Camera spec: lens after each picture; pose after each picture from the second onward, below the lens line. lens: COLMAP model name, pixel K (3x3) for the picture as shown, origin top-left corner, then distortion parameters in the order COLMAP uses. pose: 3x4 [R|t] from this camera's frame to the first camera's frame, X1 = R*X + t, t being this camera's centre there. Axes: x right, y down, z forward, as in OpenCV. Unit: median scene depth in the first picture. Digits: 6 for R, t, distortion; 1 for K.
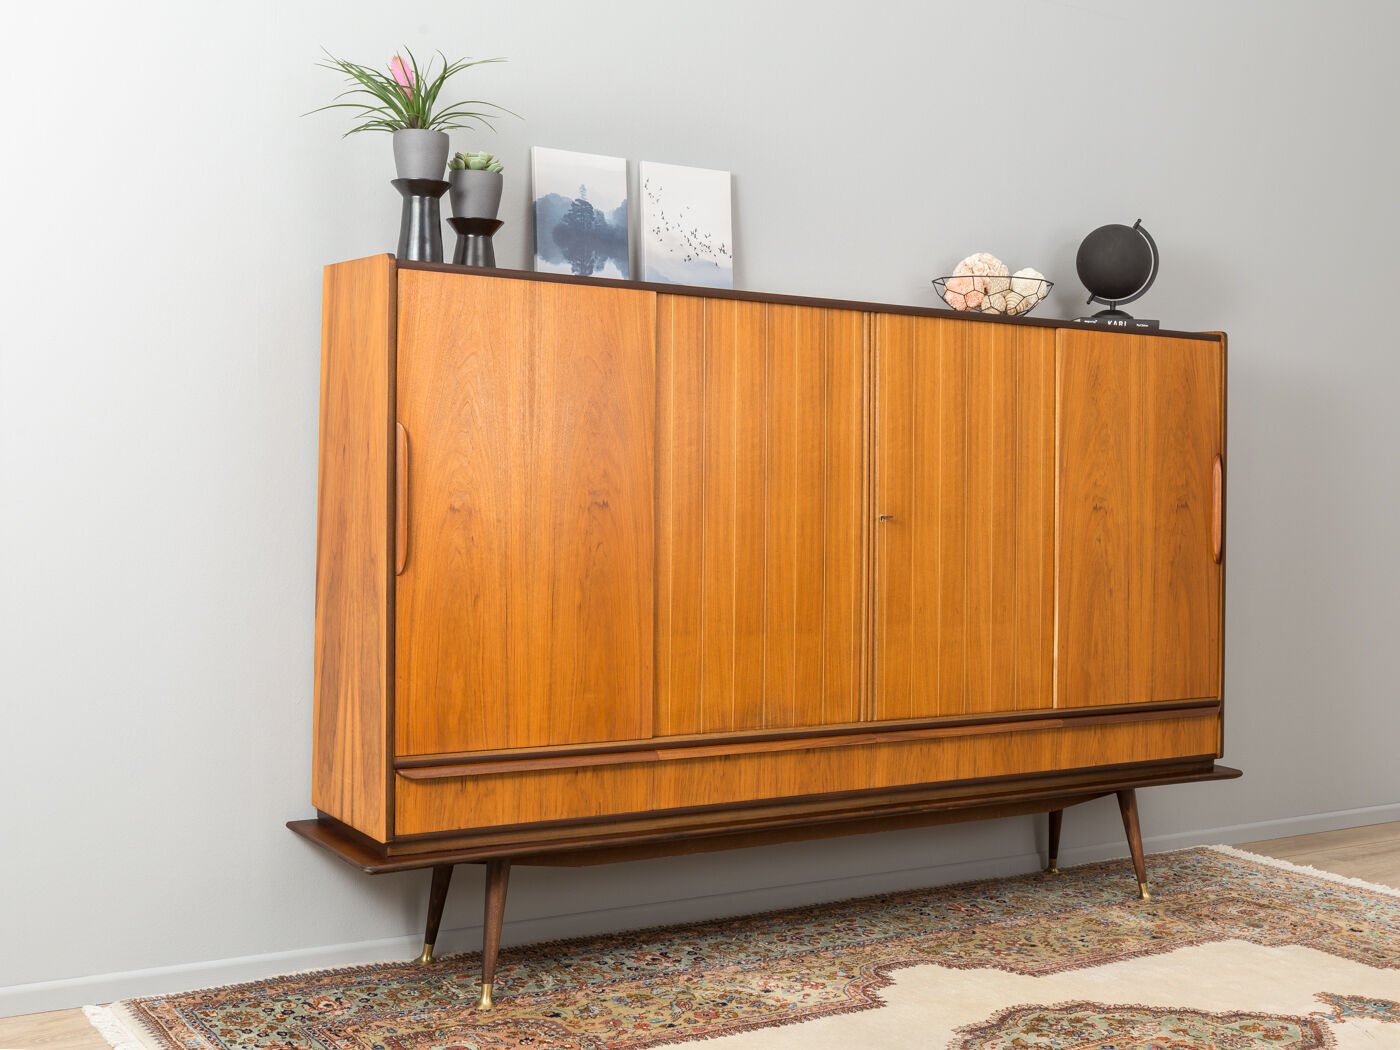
lens RADIAL K [[1768.6, 0, 803.0], [0, 1768.6, 515.5], [0, 0, 1]] dist [-0.013101, 0.007563]
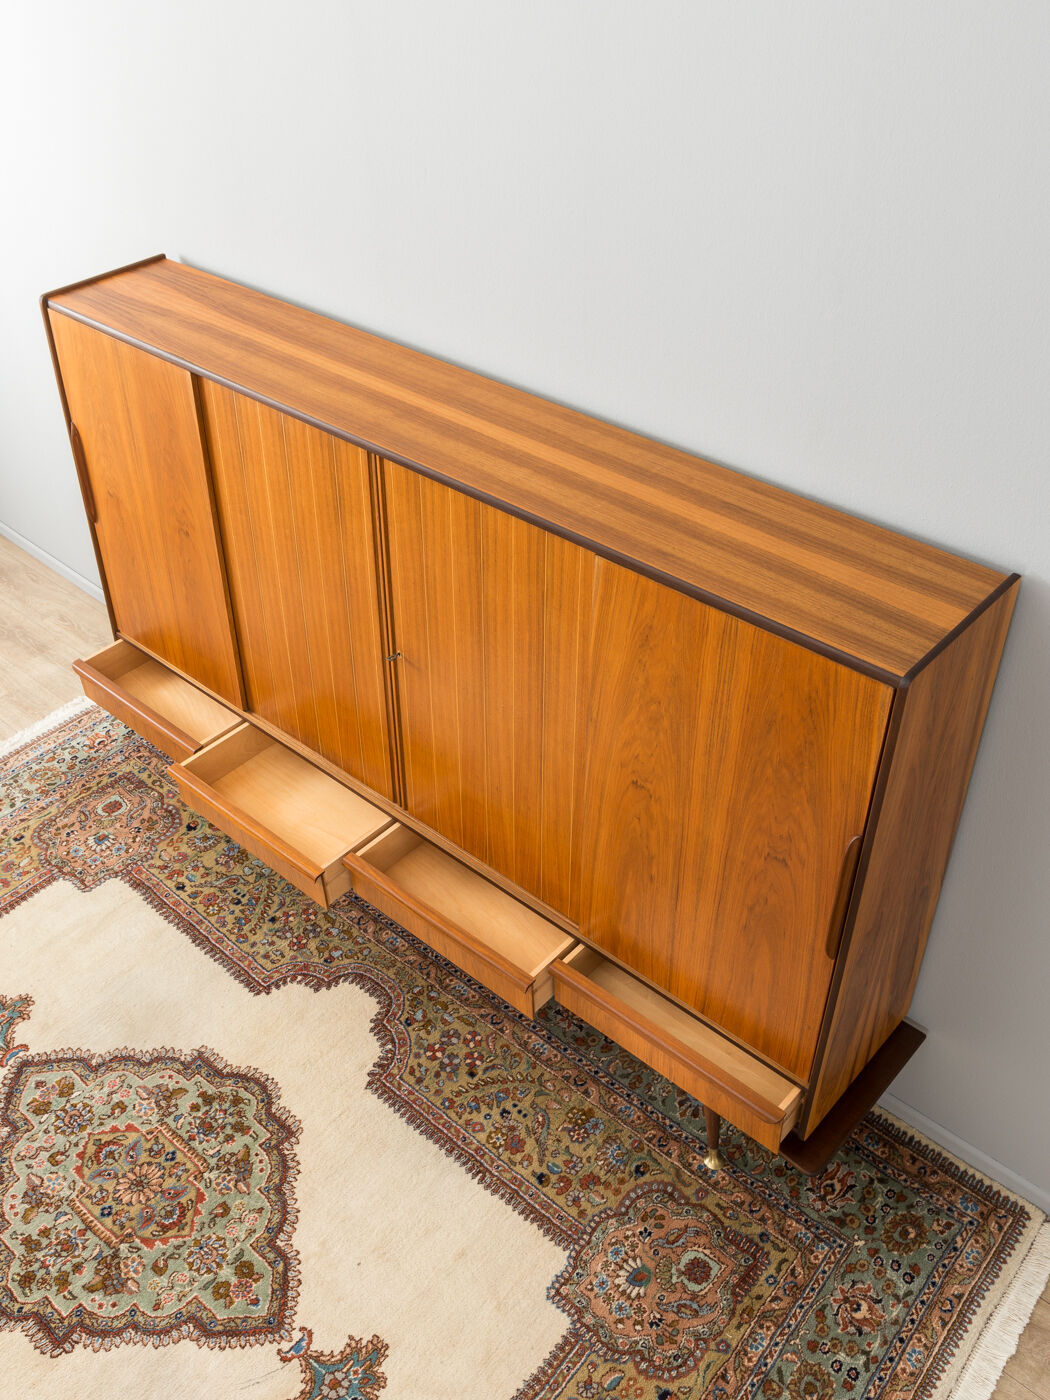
lens RADIAL K [[1299.7, 0, 547.6], [0, 1299.7, 696.9], [0, 0, 1]] dist [-0.006474, -0.002176]
pose [[0.232729, 0.577988, -0.782155, 0.625988], [-0.012760, 0.805984, 0.591800, -0.396487], [0.972458, -0.127748, 0.194951, 0.951680]]
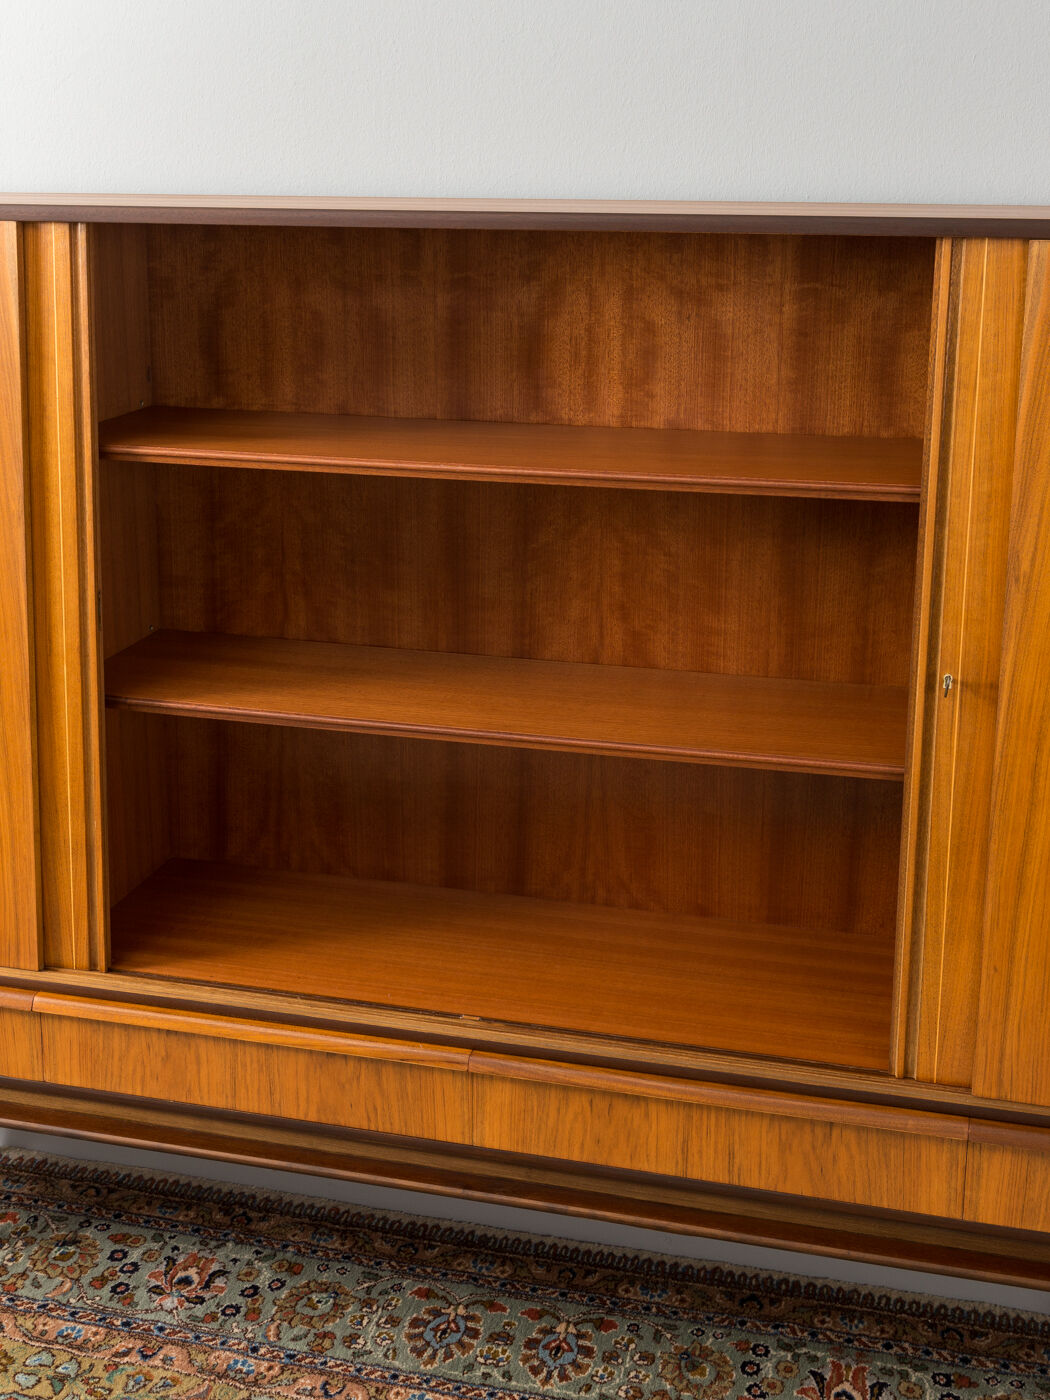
lens RADIAL K [[1768.6, 0, 524.6], [0, 1768.6, 577.9], [0, 0, 1]] dist [-0.013101, 0.007563]
pose [[0.648000, 0.138888, -0.748870, 0.422593], [-0.013816, 0.985215, 0.170766, -0.104057], [0.761515, -0.100310, 0.640338, 0.695067]]
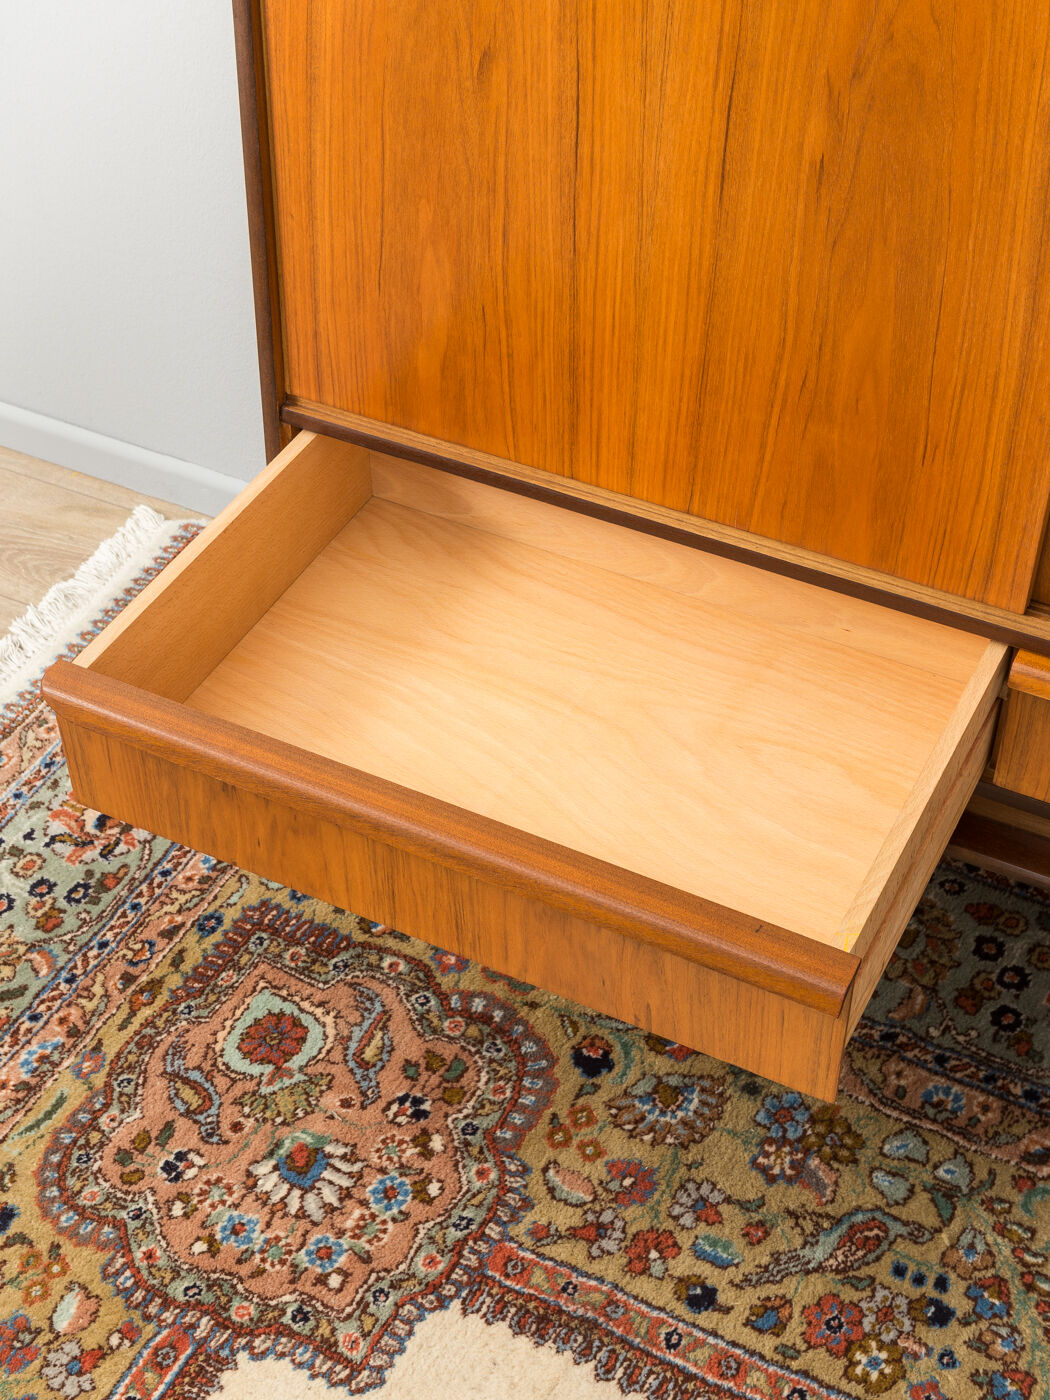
lens RADIAL K [[2114.4, 0, 488.7], [0, 2114.4, 695.1], [0, 0, 1]] dist [-0.029081, -0.038916]
pose [[0.451883, 0.569635, -0.686525, 0.127515], [0.000907, 0.769287, 0.638903, -0.095644], [0.892077, -0.289332, 0.347111, 0.720503]]
